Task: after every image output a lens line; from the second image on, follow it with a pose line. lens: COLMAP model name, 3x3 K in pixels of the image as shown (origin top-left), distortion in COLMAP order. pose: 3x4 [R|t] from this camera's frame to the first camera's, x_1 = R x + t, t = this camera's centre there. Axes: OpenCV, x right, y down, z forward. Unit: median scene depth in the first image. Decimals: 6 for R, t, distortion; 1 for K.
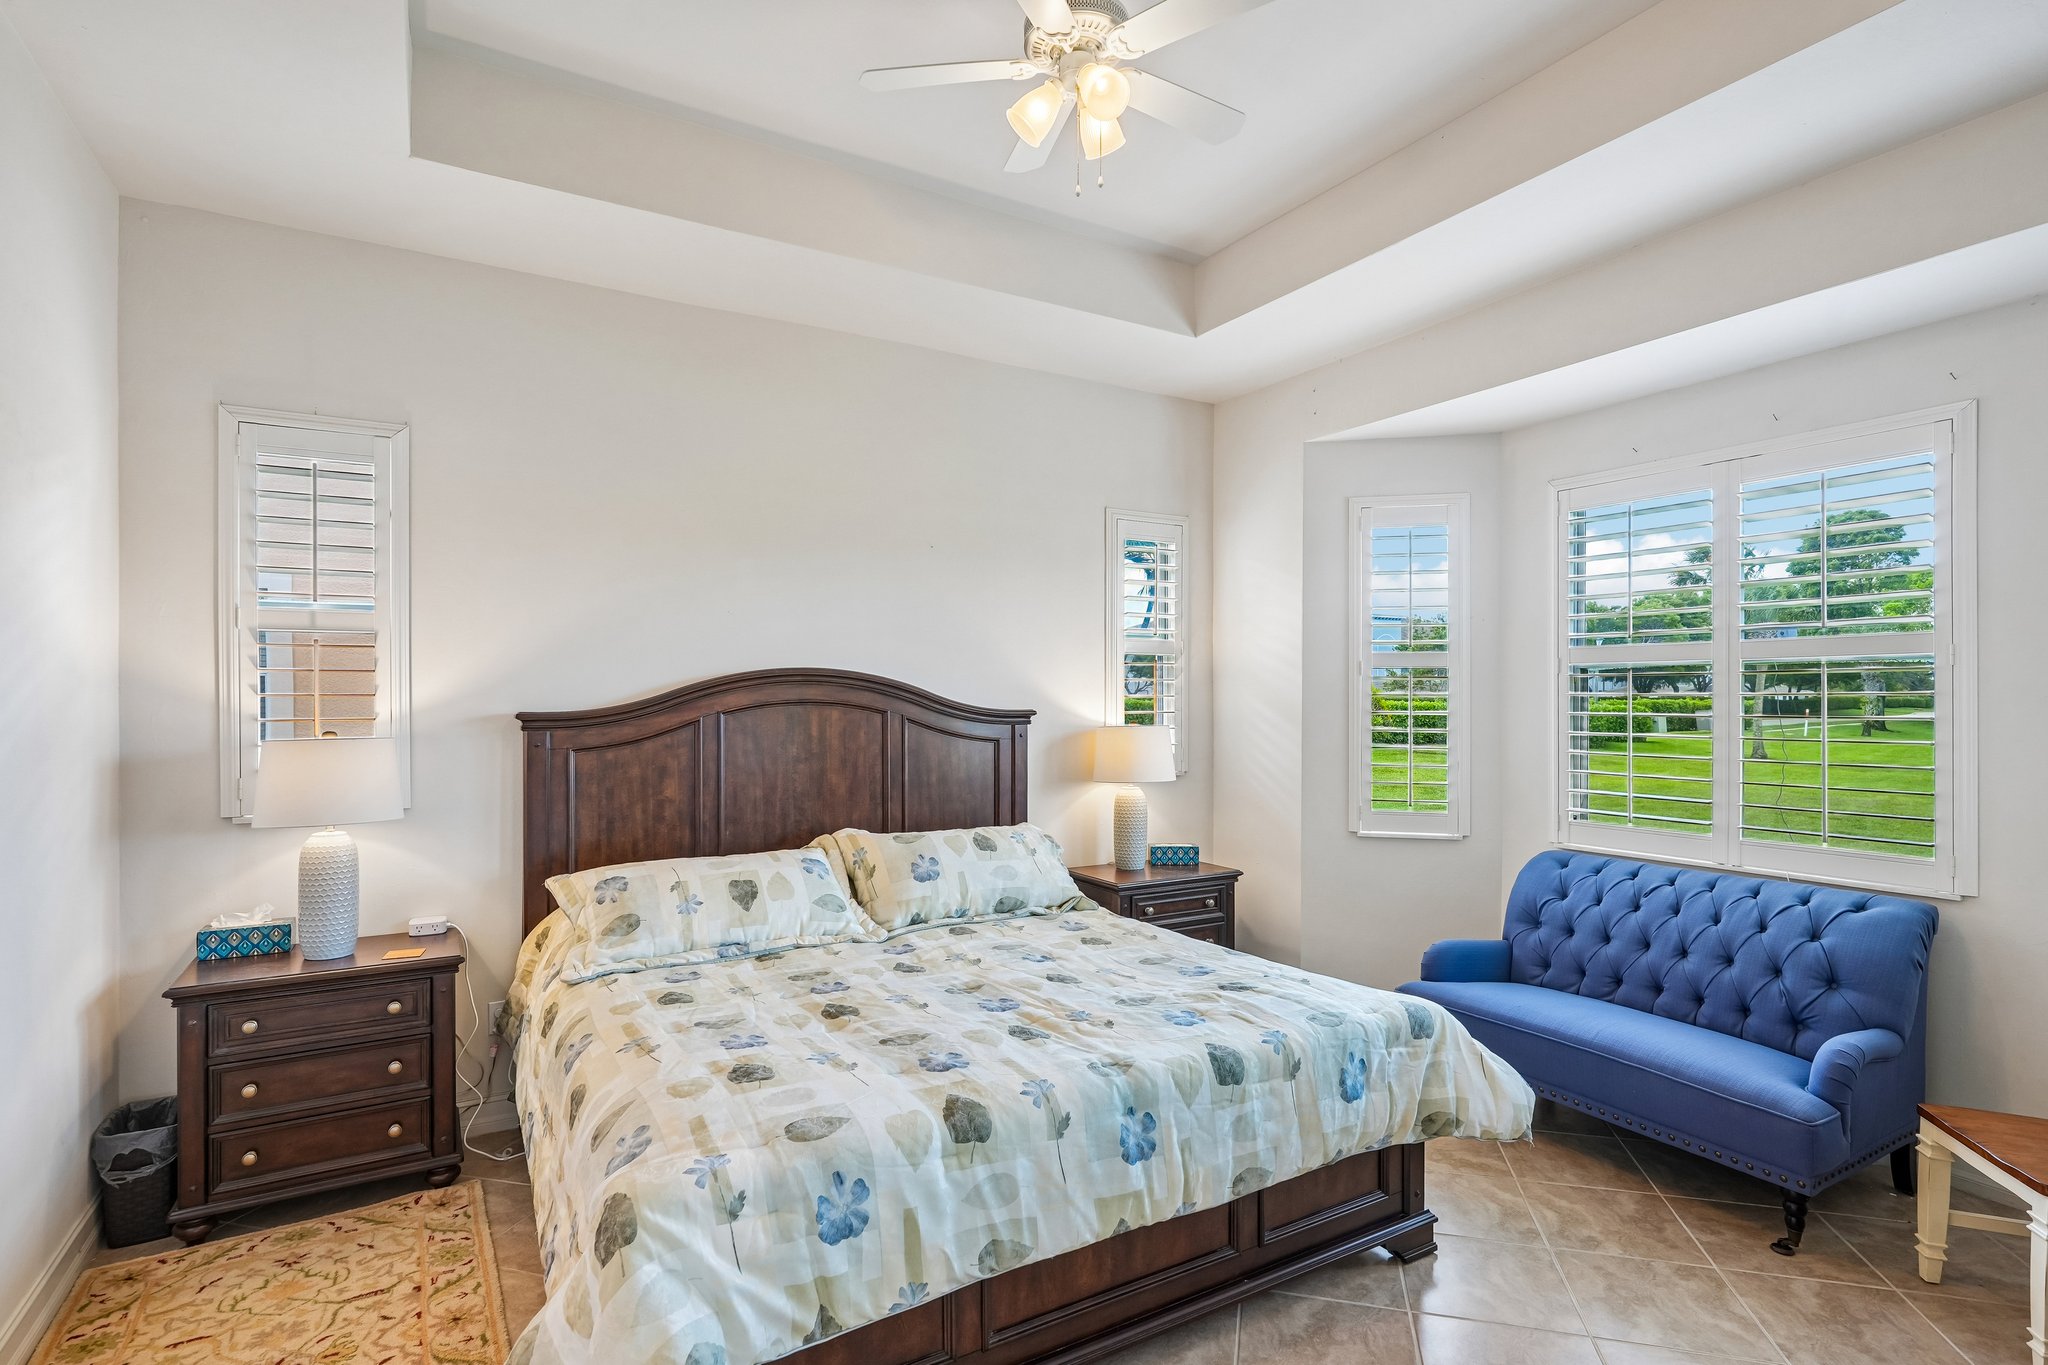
lens RADIAL K [[990.6, 0, 1005.6], [0, 990.6, 681.4], [0, 0, 1]] dist [-0.005456, 0.000577]
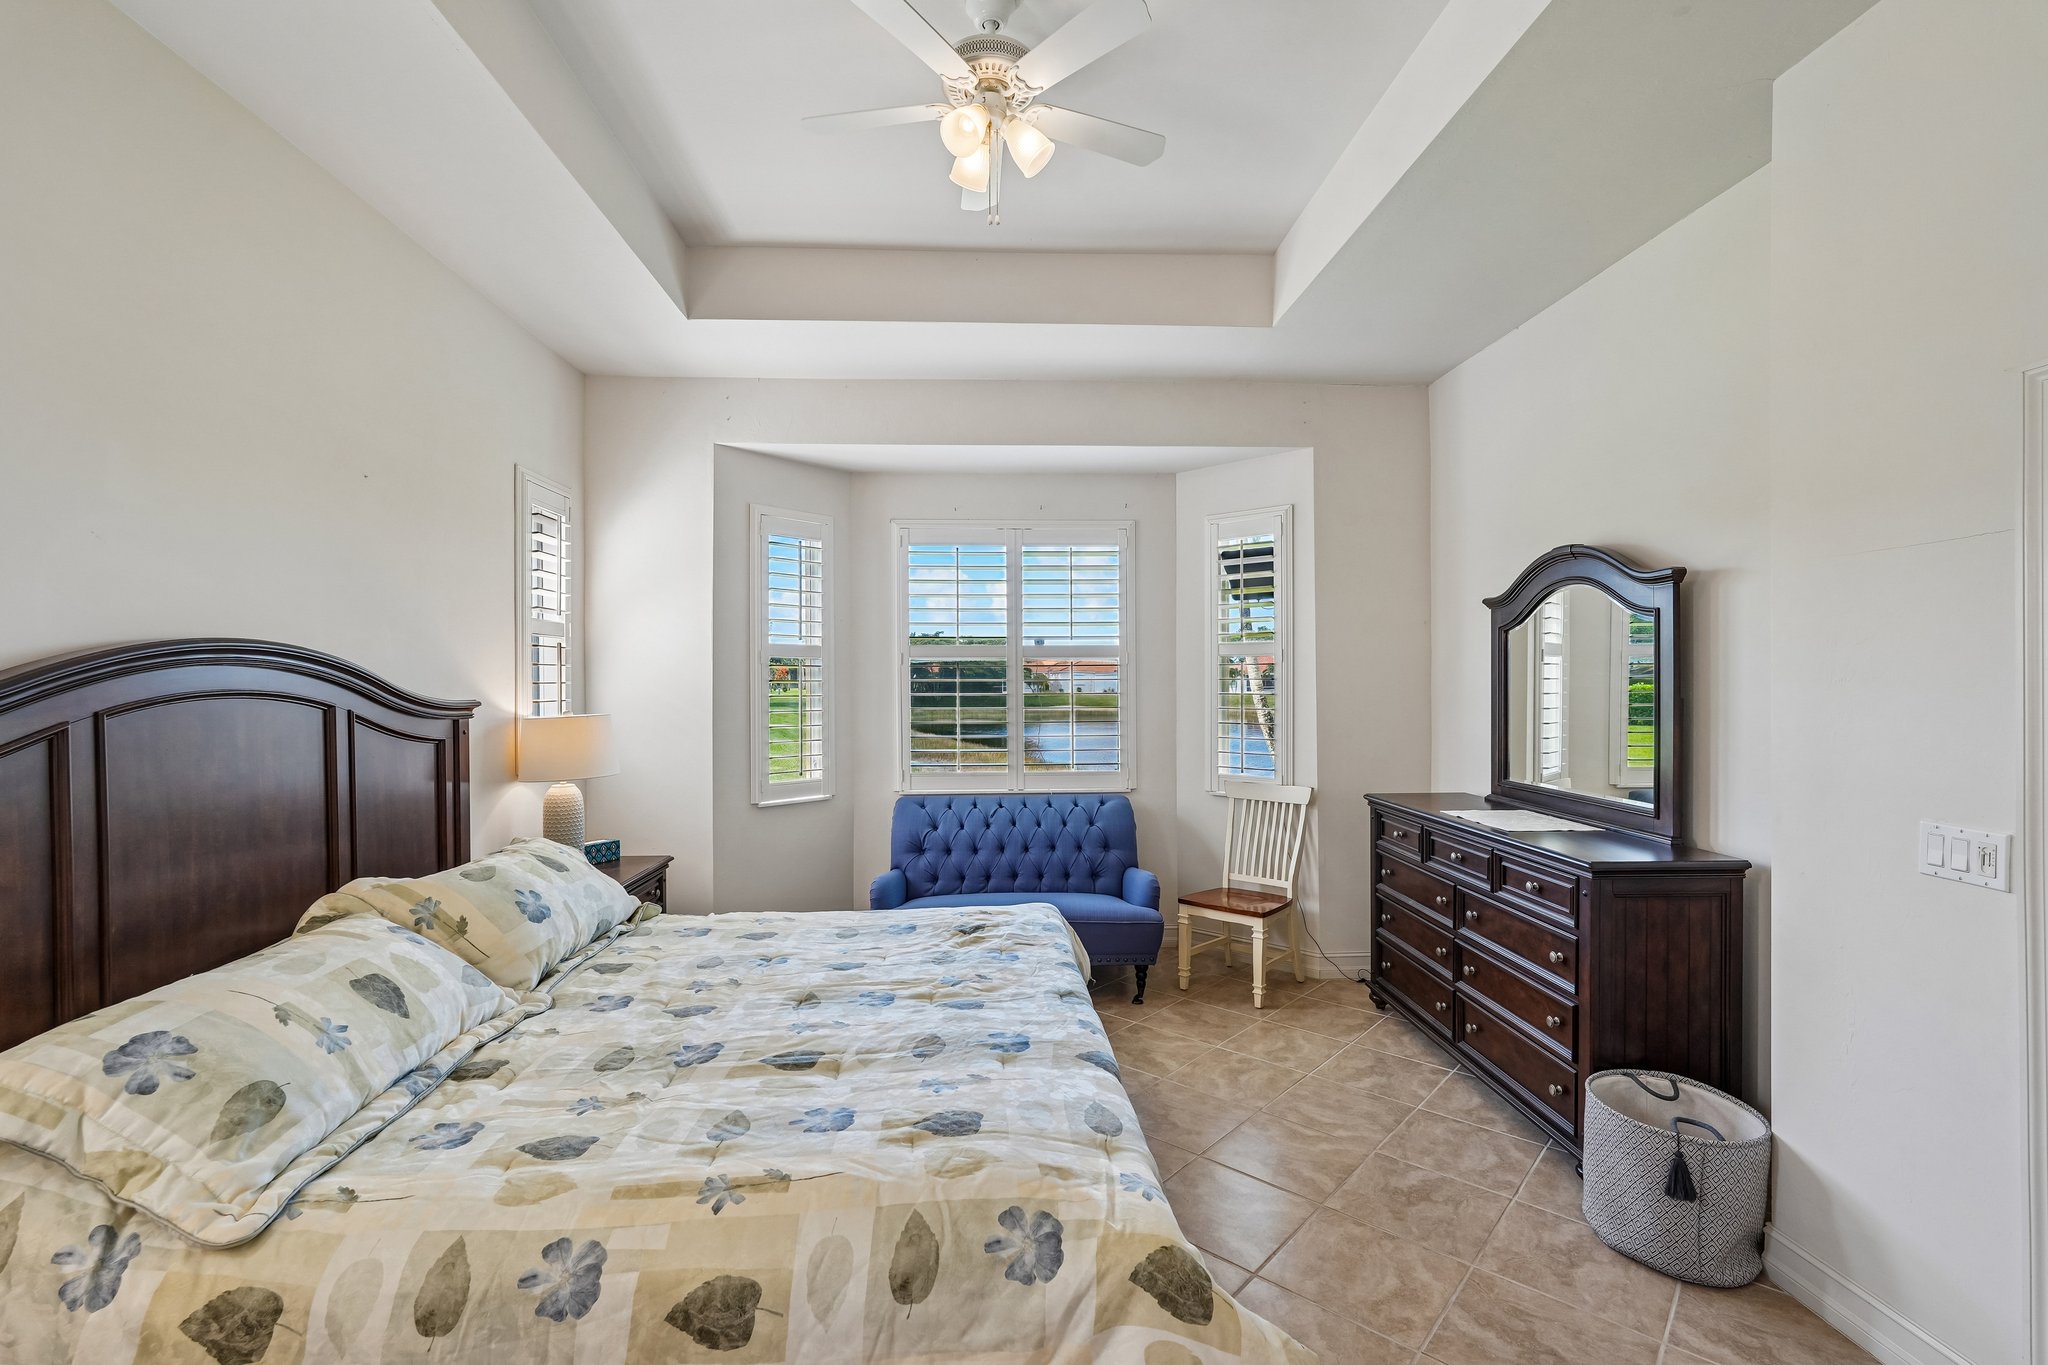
lens RADIAL K [[910.2, 0, 1010.4], [0, 910.2, 690.4], [0, 0, 1]] dist [-0.013768, 0.007100]
pose [[0.465045, -0.010017, 0.885230, -0.620149], [-0.010424, 0.999805, 0.016790, 0.005889], [-0.885226, -0.017036, 0.464850, 0.400197]]
